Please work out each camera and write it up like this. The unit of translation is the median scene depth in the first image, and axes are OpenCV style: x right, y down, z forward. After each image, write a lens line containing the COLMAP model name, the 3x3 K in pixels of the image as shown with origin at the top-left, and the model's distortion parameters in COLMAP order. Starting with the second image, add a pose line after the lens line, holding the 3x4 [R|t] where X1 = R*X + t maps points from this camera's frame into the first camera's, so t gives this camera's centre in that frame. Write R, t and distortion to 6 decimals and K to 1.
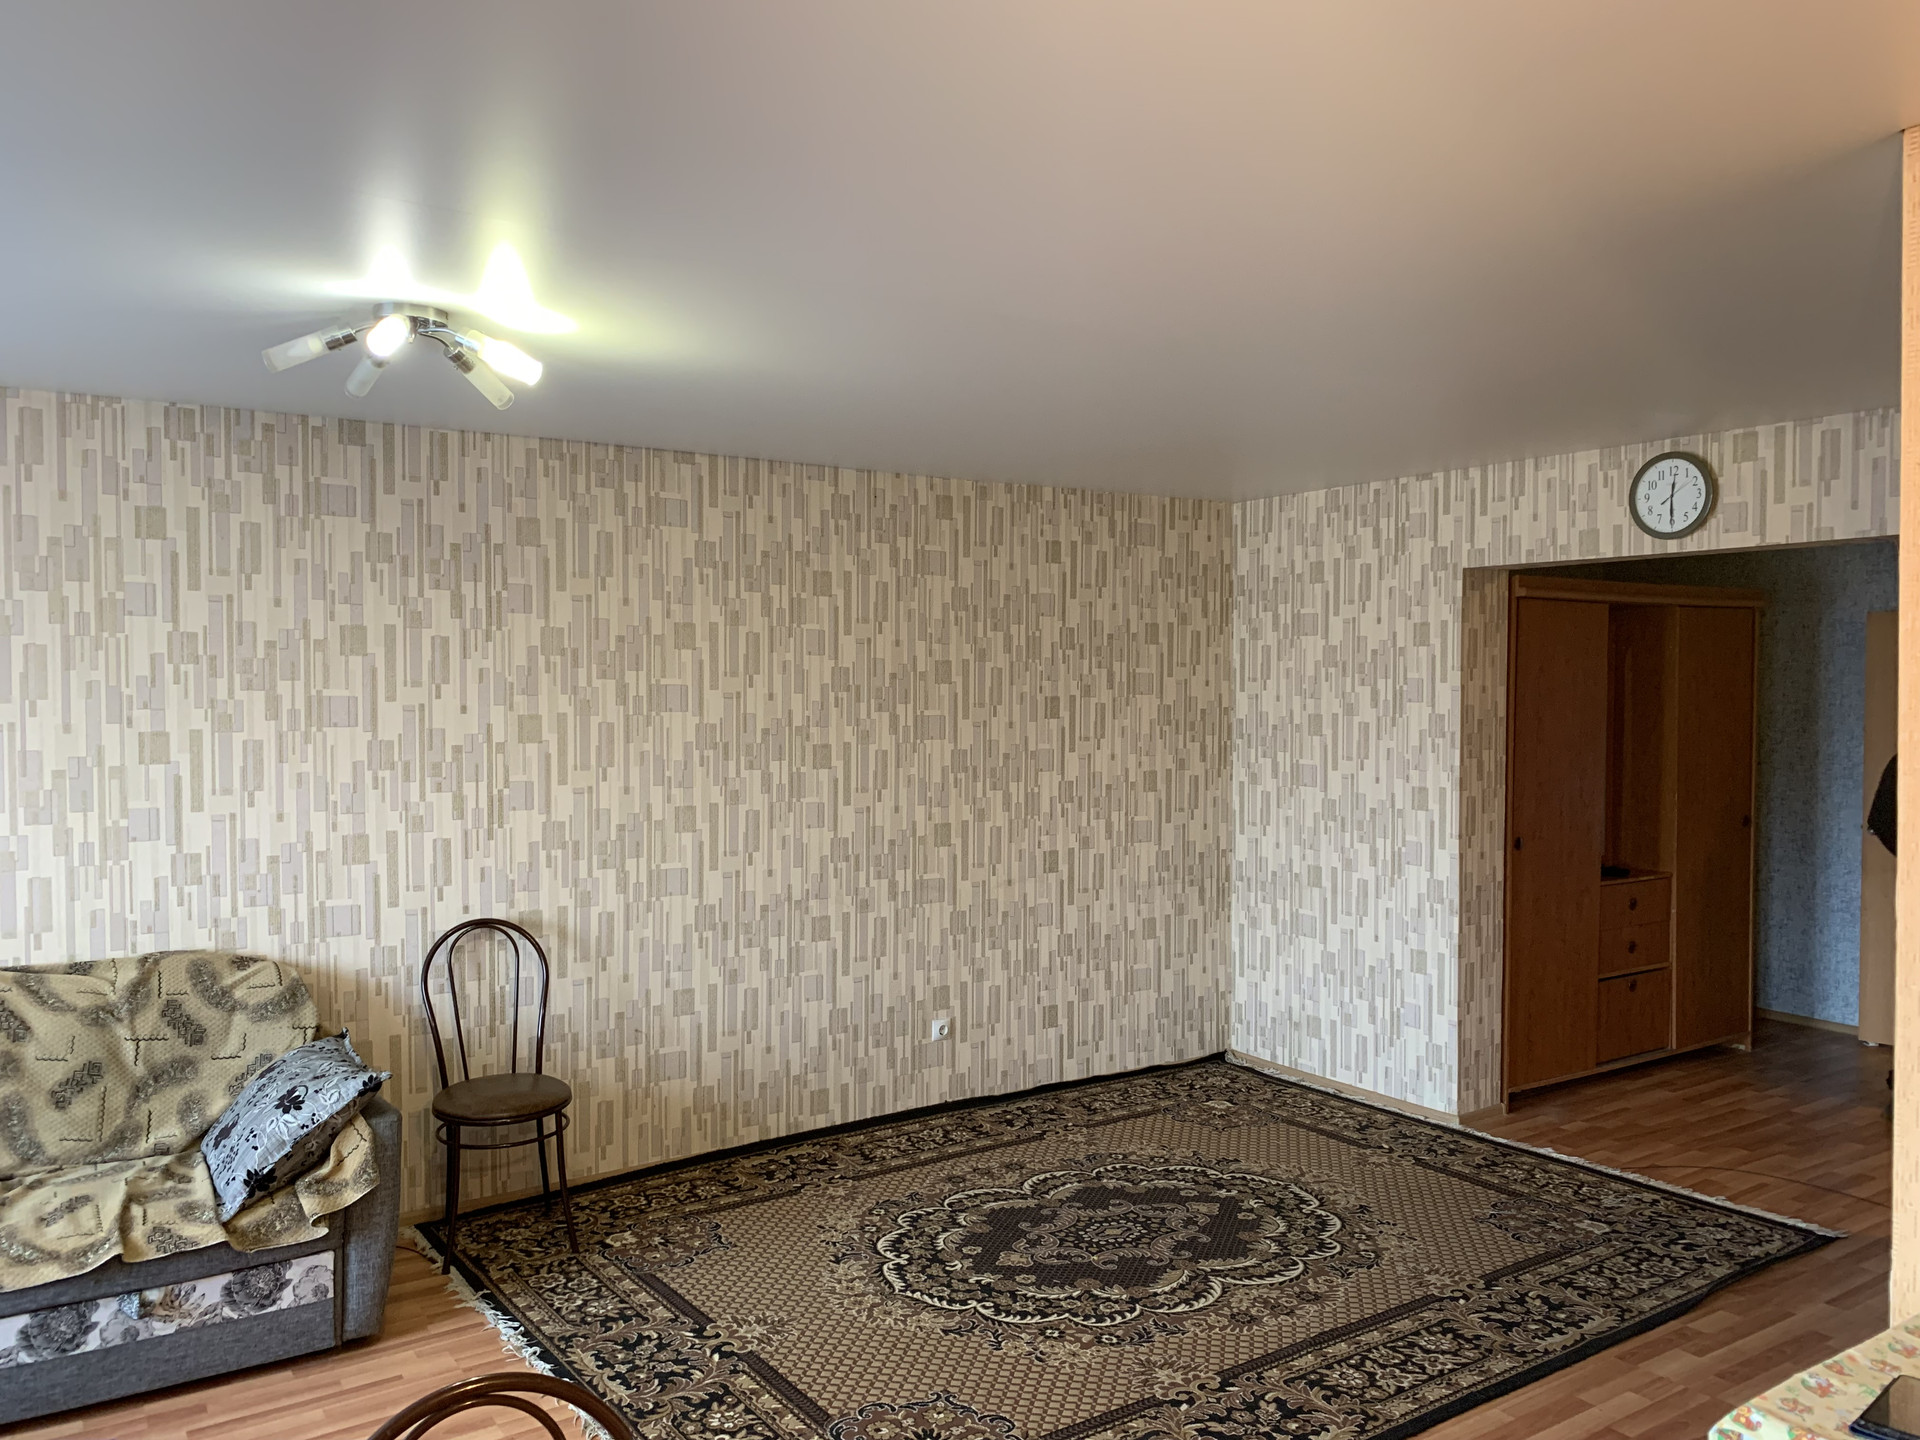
lens RADIAL K [[1465.5, 0, 975.0], [0, 1465.5, 717.2], [0, 0, 1]] dist [0.028528, -0.022605]
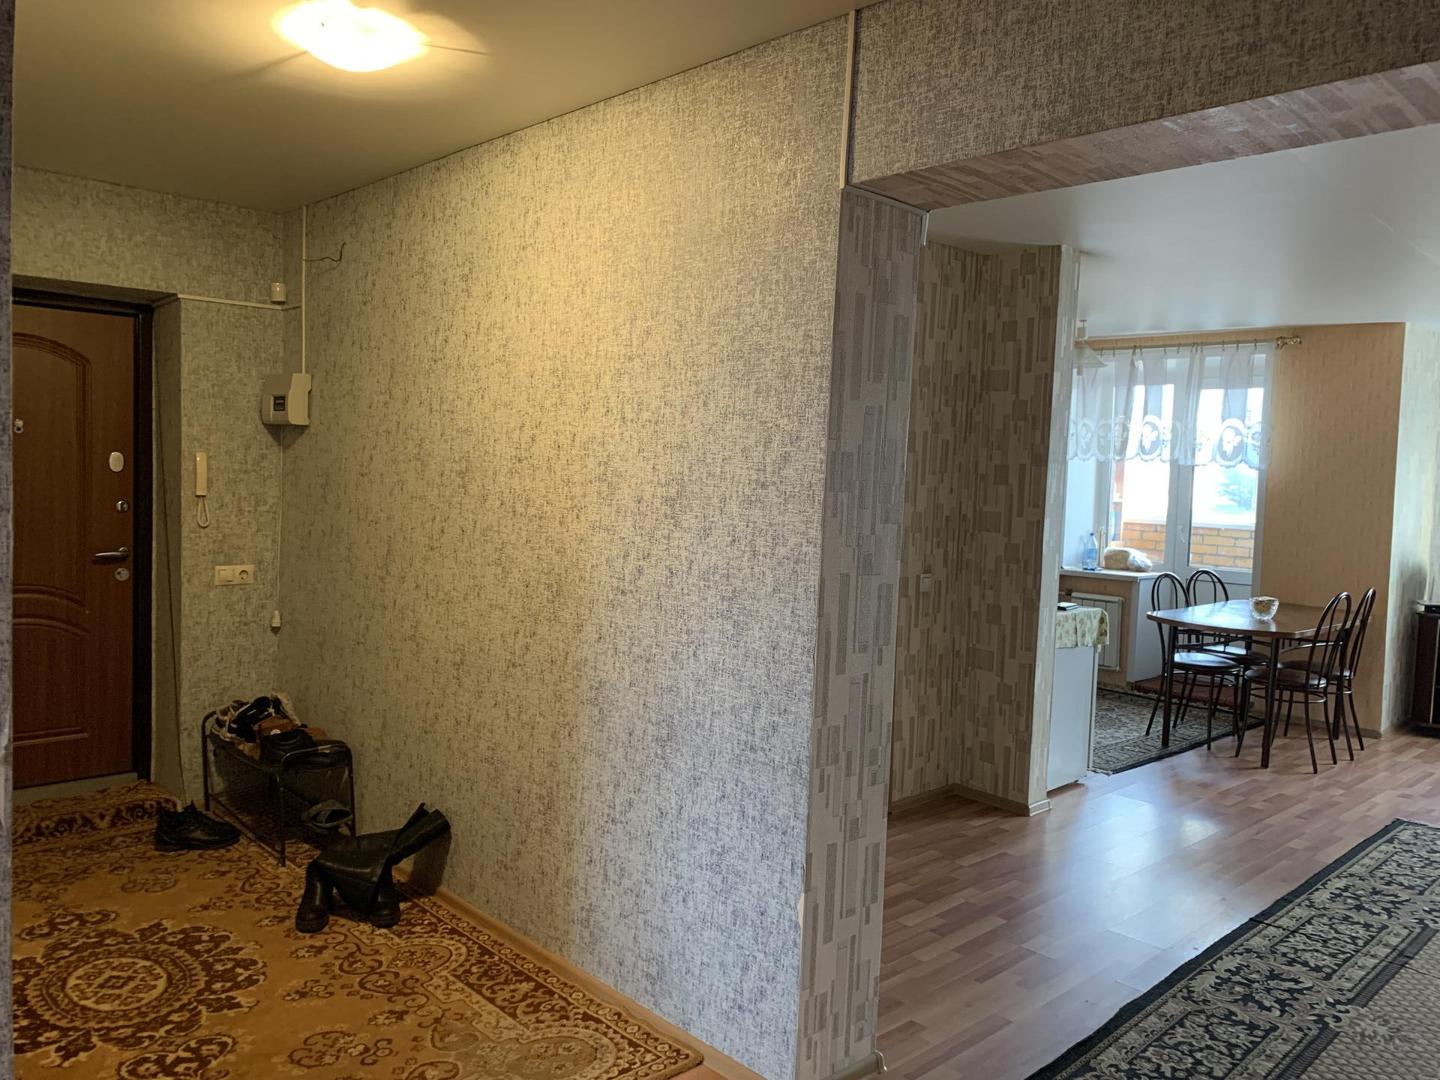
lens RADIAL K [[1099.1, 0, 744.3], [0, 1099.1, 538.1], [0, 0, 1]] dist [0.028528, -0.022605]
pose [[-0.984291, -0.021495, -0.175239, 0.890213], [-0.038011, 0.995084, 0.091446, 0.004372], [0.172412, 0.096671, -0.980270, 1.668952]]
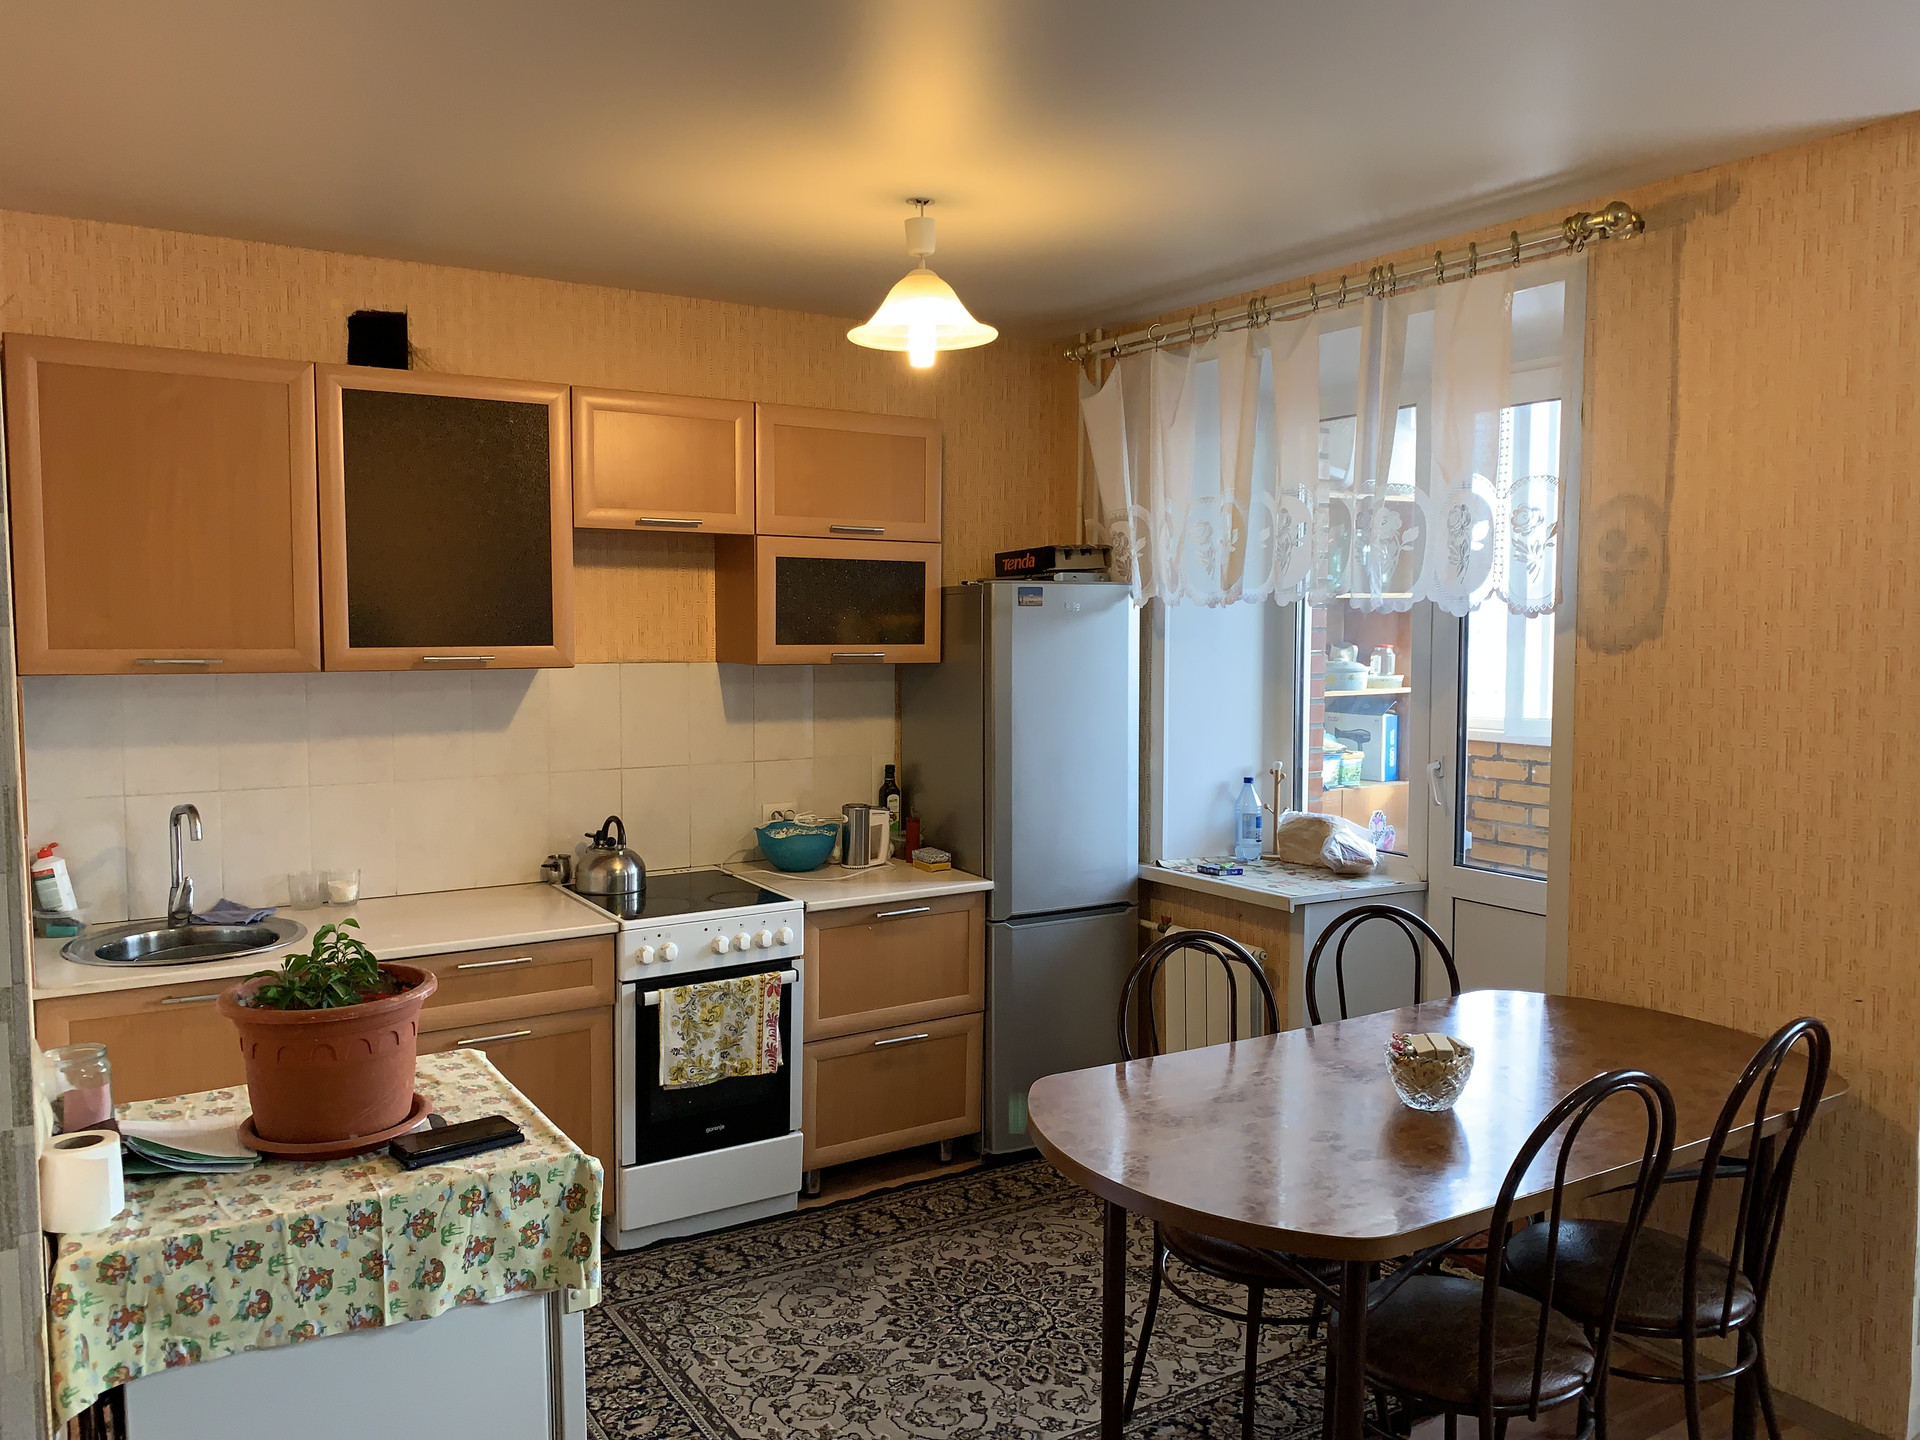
lens RADIAL K [[1465.5, 0, 958.7], [0, 1465.5, 728.2], [0, 0, 1]] dist [0.028528, -0.022605]
pose [[-0.999342, -0.003508, 0.036090, 0.079075], [0.000131, 0.994954, 0.100333, 0.007269], [-0.036260, 0.100272, -0.994299, 0.899105]]
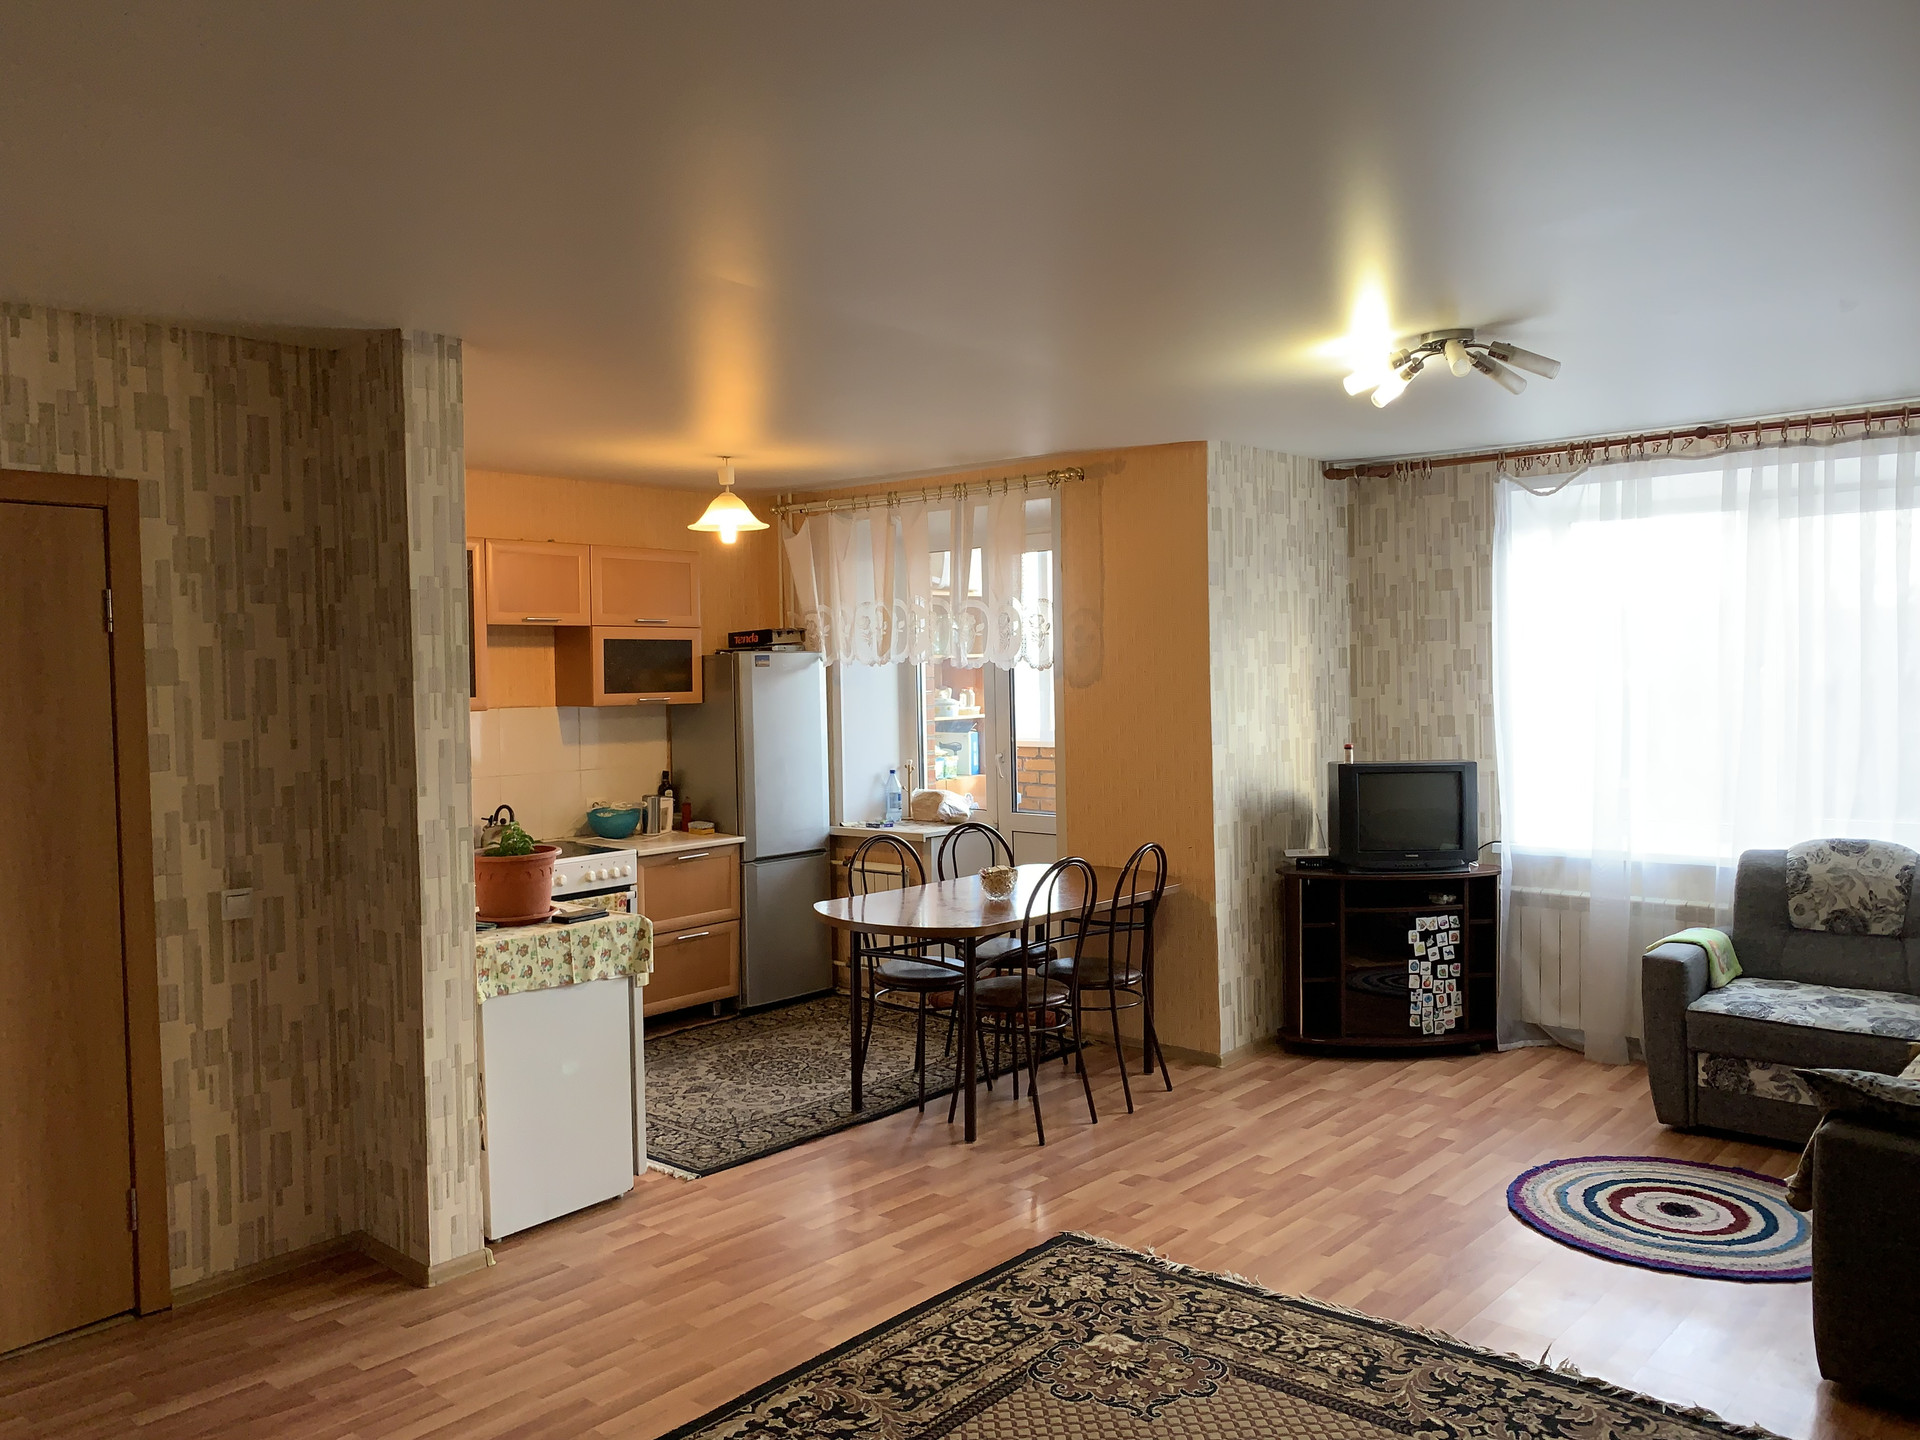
lens RADIAL K [[1465.5, 0, 980.4], [0, 1465.5, 724.2], [0, 0, 1]] dist [0.028528, -0.022605]
pose [[-0.966932, 0.026407, -0.253665, 0.251743], [0.010033, 0.997794, 0.065629, -0.017508], [0.254838, 0.060914, -0.965063, 1.559325]]
